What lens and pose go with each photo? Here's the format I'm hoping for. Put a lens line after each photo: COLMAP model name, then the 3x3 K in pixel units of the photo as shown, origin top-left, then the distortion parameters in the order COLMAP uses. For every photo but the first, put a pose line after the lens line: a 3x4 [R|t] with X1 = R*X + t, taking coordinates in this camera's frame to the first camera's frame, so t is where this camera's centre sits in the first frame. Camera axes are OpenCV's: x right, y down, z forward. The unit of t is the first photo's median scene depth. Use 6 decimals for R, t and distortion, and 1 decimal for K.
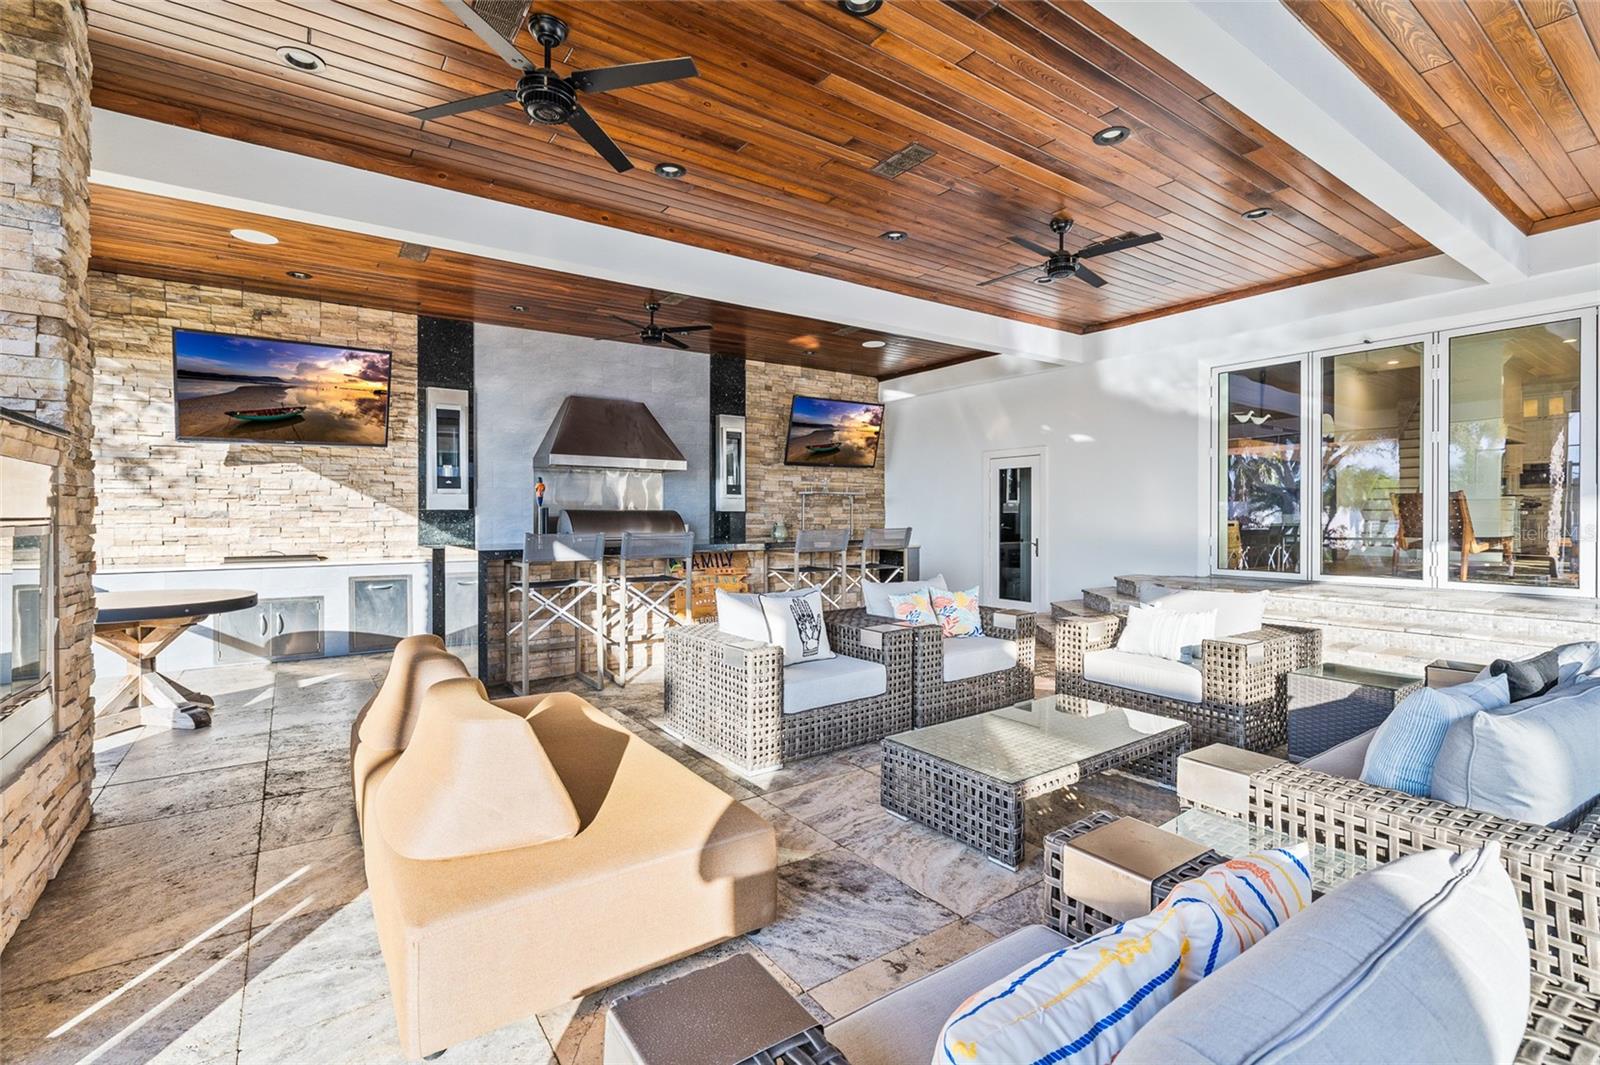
lens RADIAL K [[715.8, 0, 800.7], [0, 715.8, 523.2], [0, 0, 1]] dist [0.001902, 0.000184]
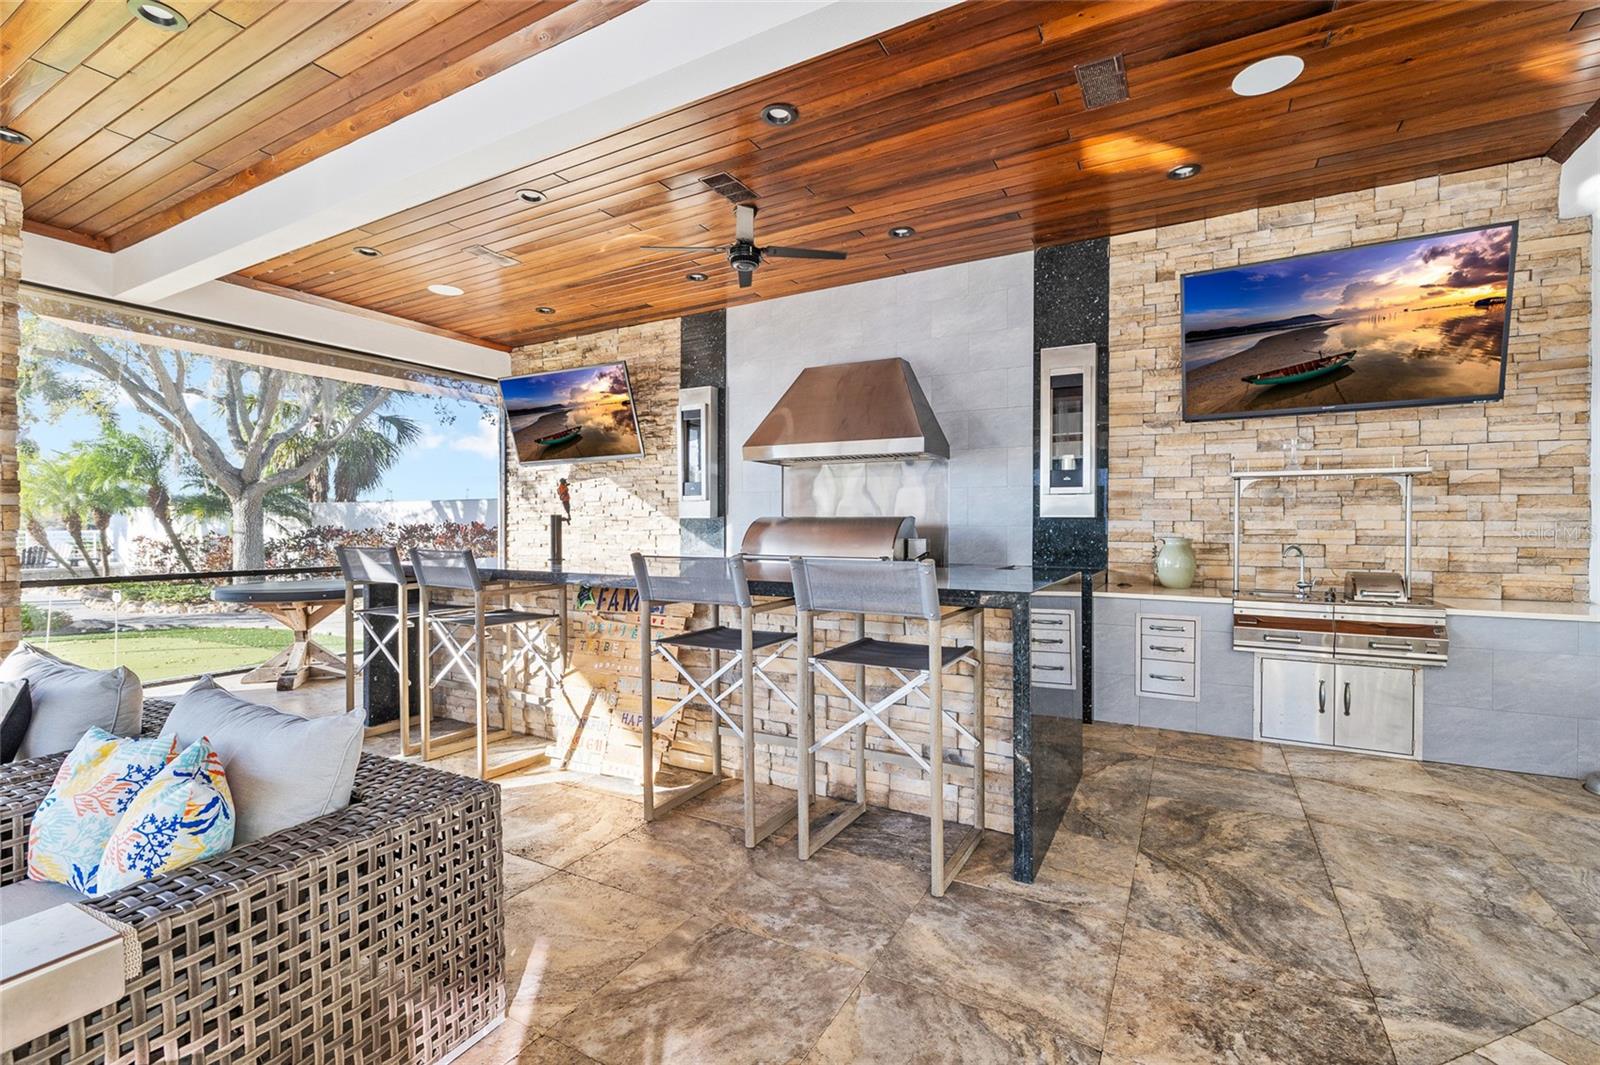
lens RADIAL K [[715.8, 0, 792.5], [0, 715.8, 528.2], [0, 0, 1]] dist [0.001902, 0.000184]
pose [[0.433946, 0.006204, -0.900918, 0.312970], [-0.010417, 0.999944, 0.001869, -0.006654], [0.900879, 0.008574, 0.433986, 0.557825]]
